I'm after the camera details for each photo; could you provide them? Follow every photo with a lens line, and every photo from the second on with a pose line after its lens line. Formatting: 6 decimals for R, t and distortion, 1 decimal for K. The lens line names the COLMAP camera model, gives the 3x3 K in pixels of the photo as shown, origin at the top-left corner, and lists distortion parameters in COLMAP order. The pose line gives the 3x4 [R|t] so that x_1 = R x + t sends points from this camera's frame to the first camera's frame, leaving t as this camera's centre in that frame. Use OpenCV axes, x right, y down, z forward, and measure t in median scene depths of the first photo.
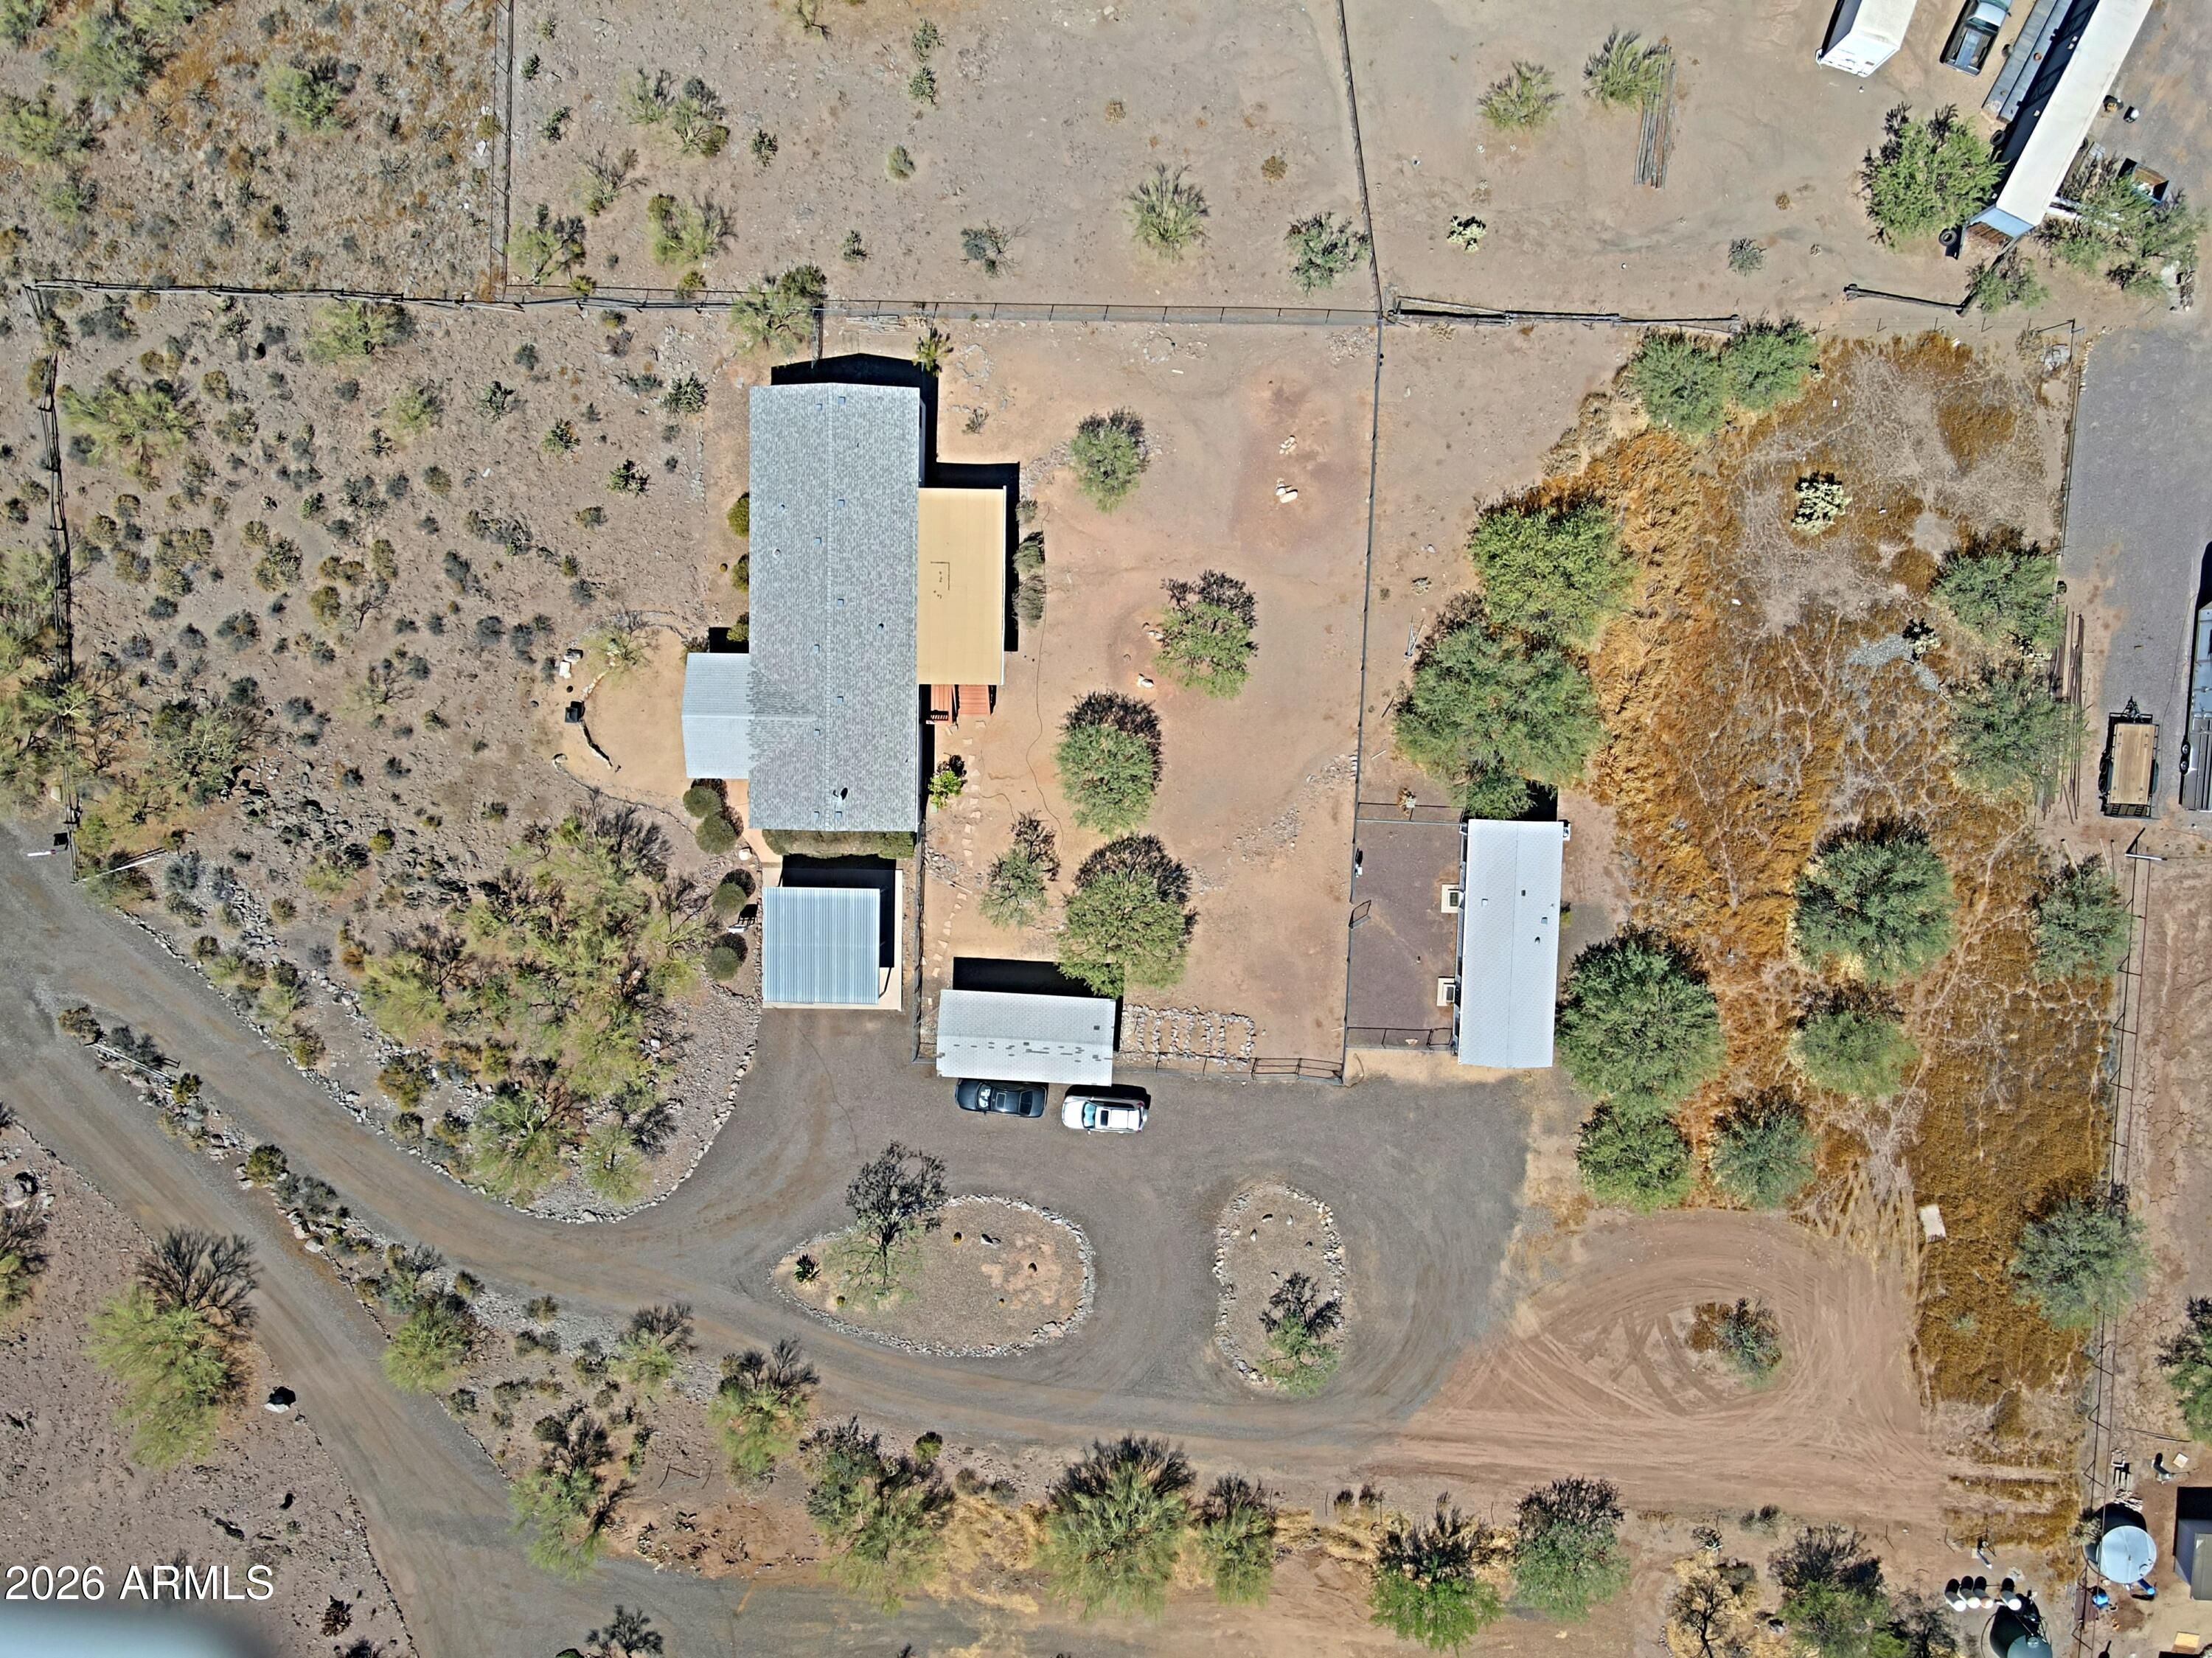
lens RADIAL K [[1621.0, 0, 1107.3], [0, 1621.0, 830.2], [0, 0, 1]] dist [0.009787, 0.016628]
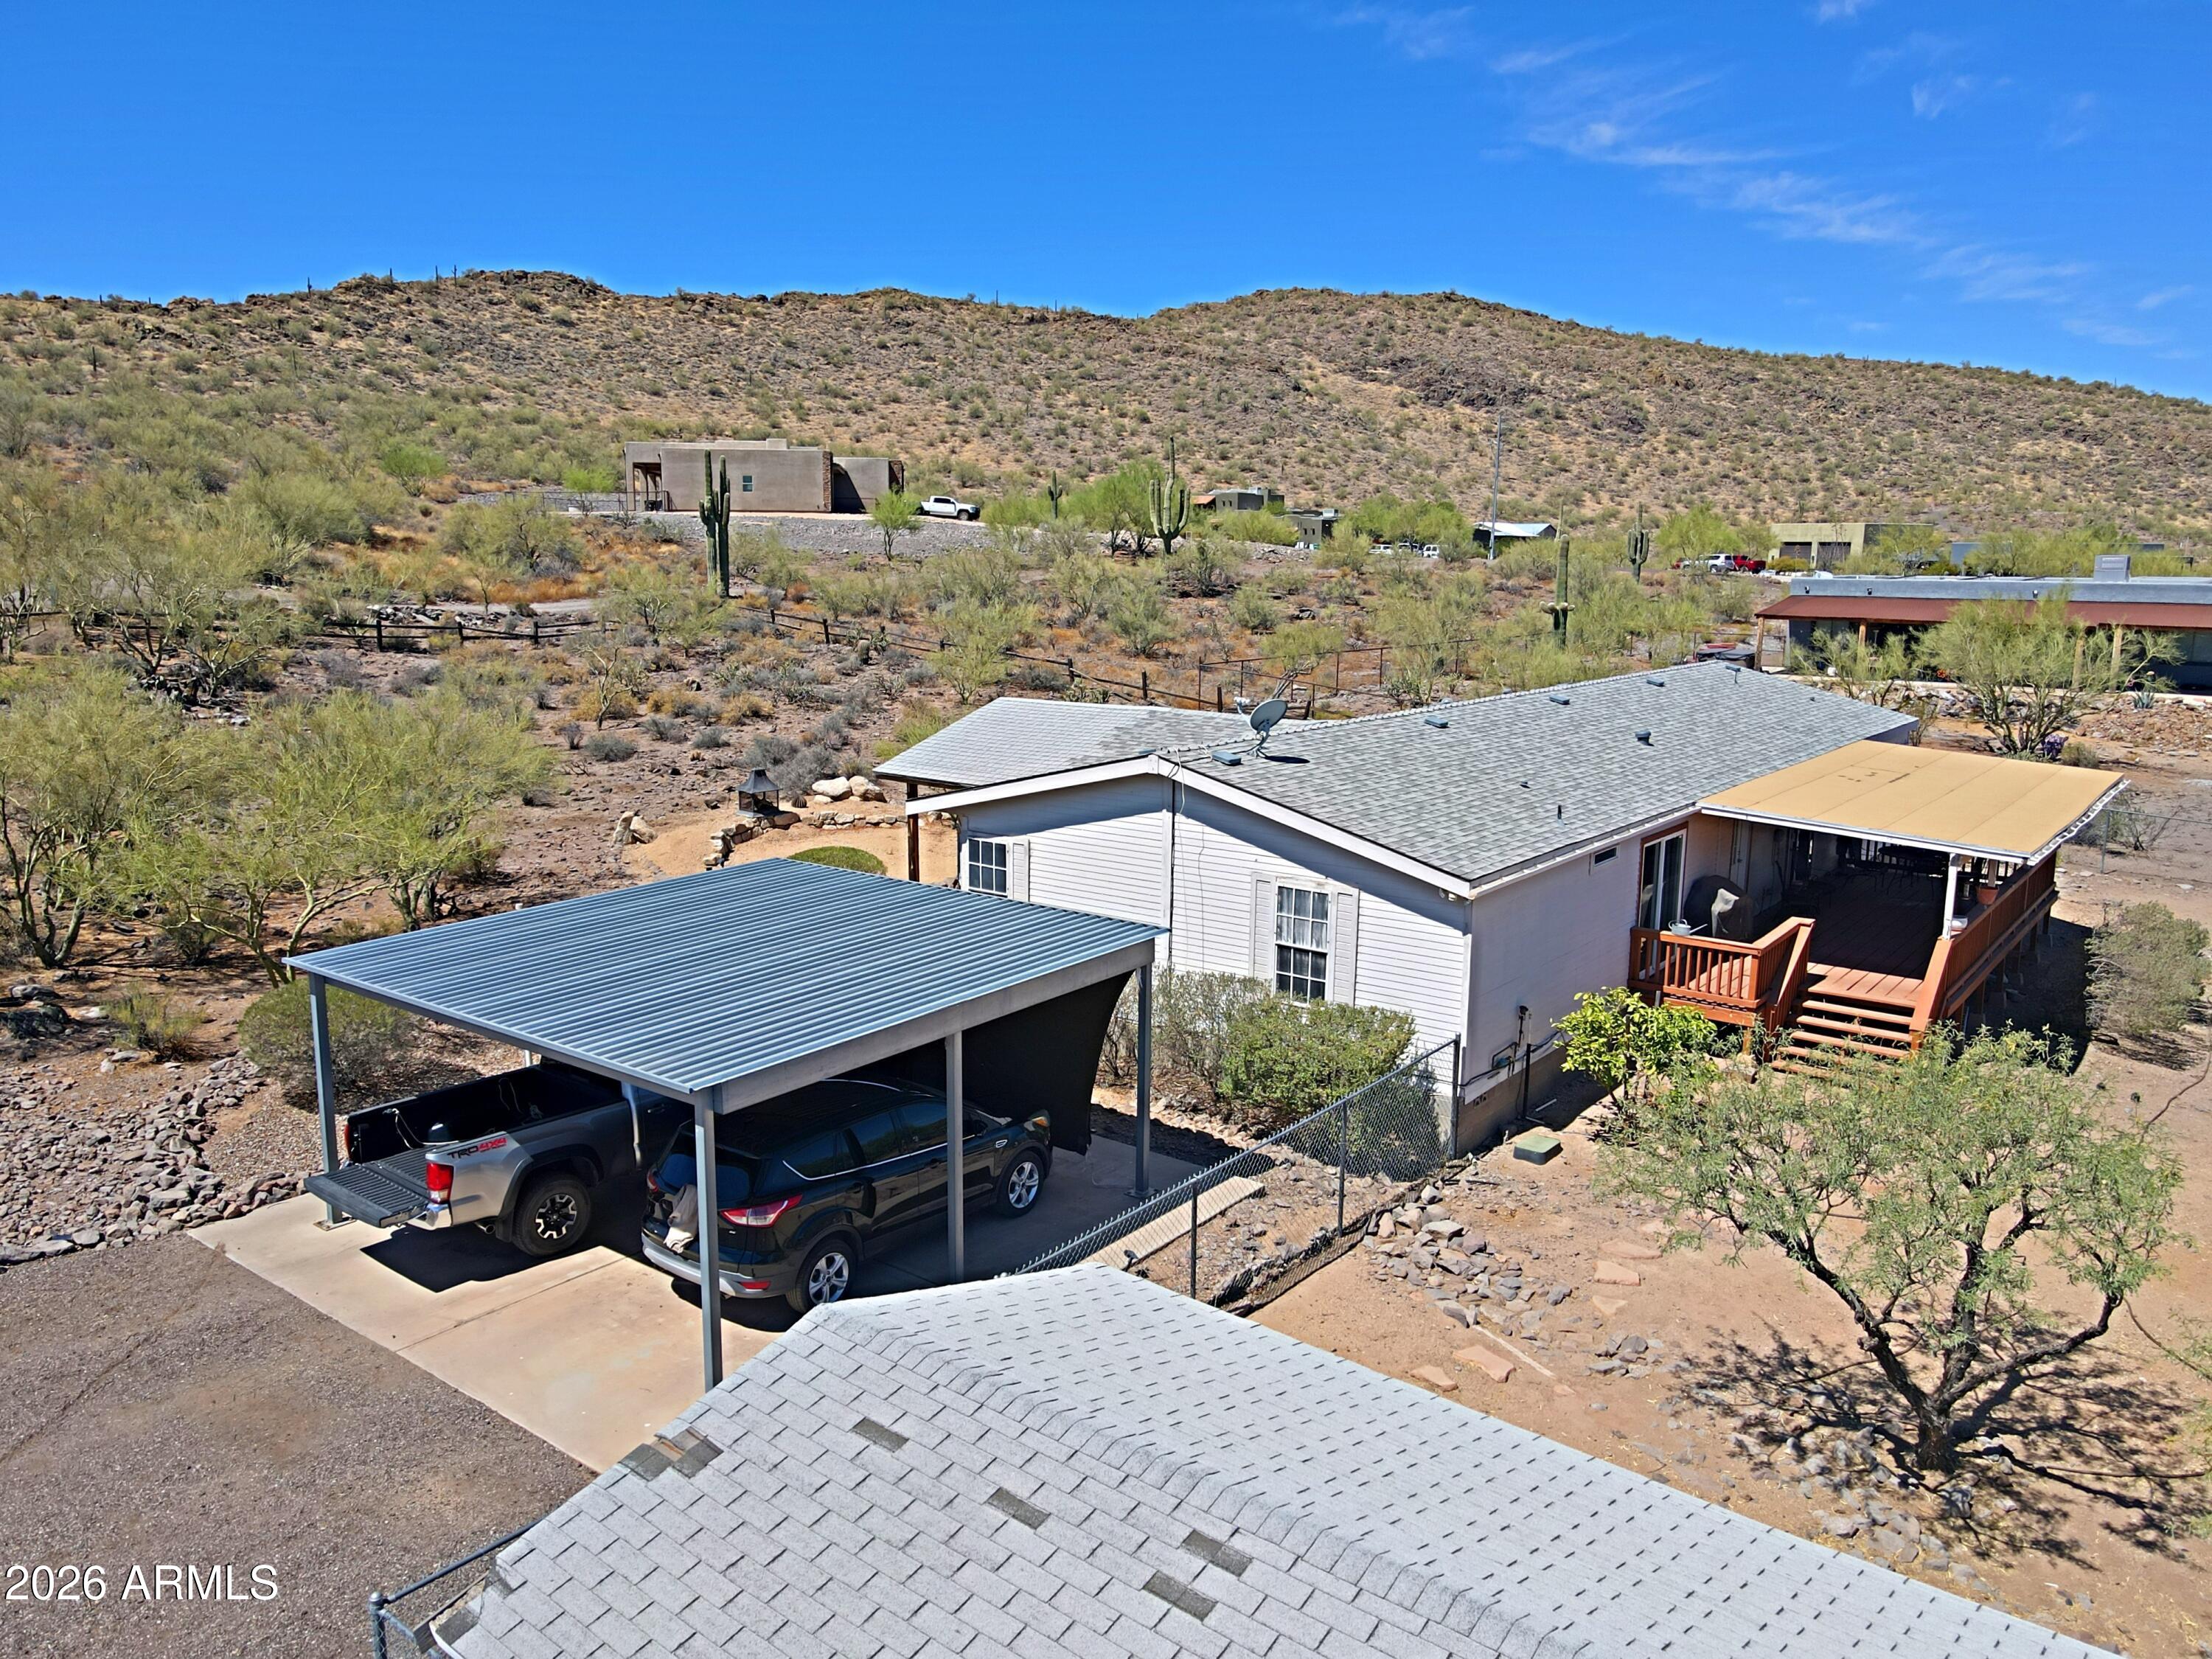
lens RADIAL K [[1621.1, 0, 1116.0], [0, 1621.1, 821.2], [0, 0, 1]] dist [0.009787, 0.016628]
pose [[0.805304, 0.145573, -0.574711, -0.033363], [-0.588160, 0.074329, -0.805322, 0.193265], [-0.074515, 0.986551, 0.145478, 0.934610]]
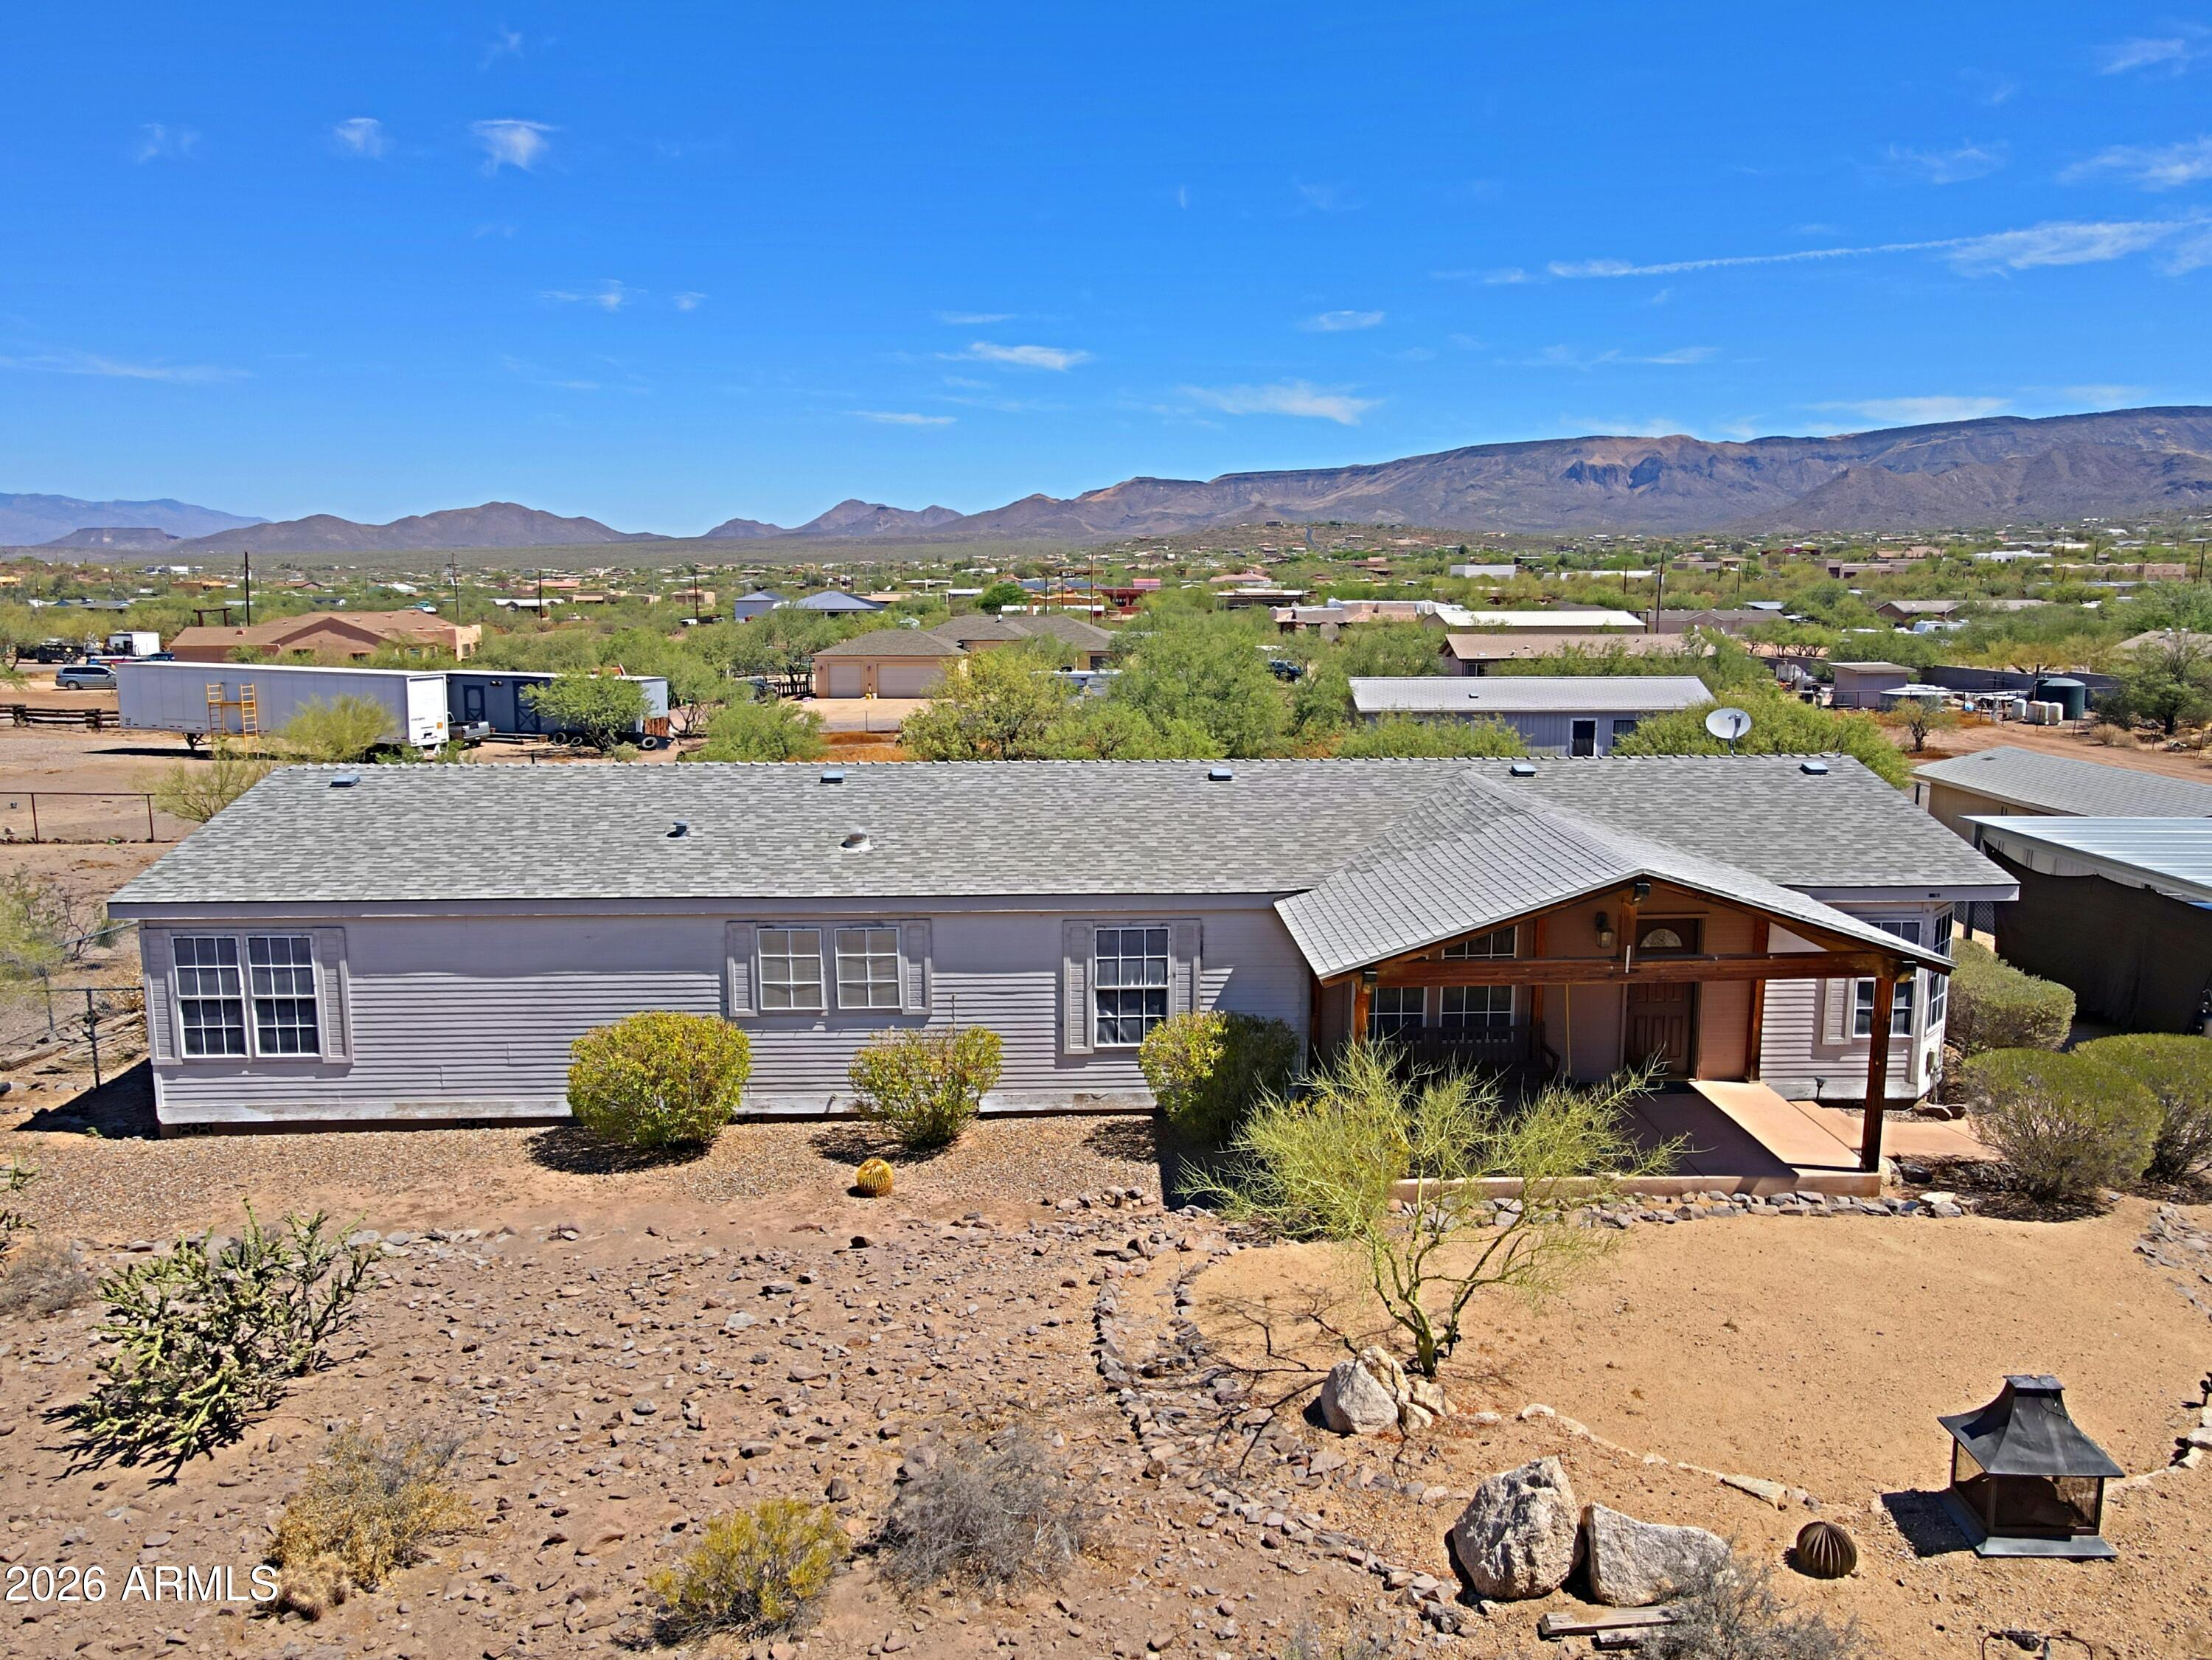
lens RADIAL K [[1621.3, 0, 1113.8], [0, 1621.3, 836.1], [0, 0, 1]] dist [0.009787, 0.016628]
pose [[-0.051975, -0.130764, 0.990050, -0.431324], [0.996760, -0.067734, 0.043381, -0.136484], [0.061388, 0.989097, 0.133861, 0.927796]]
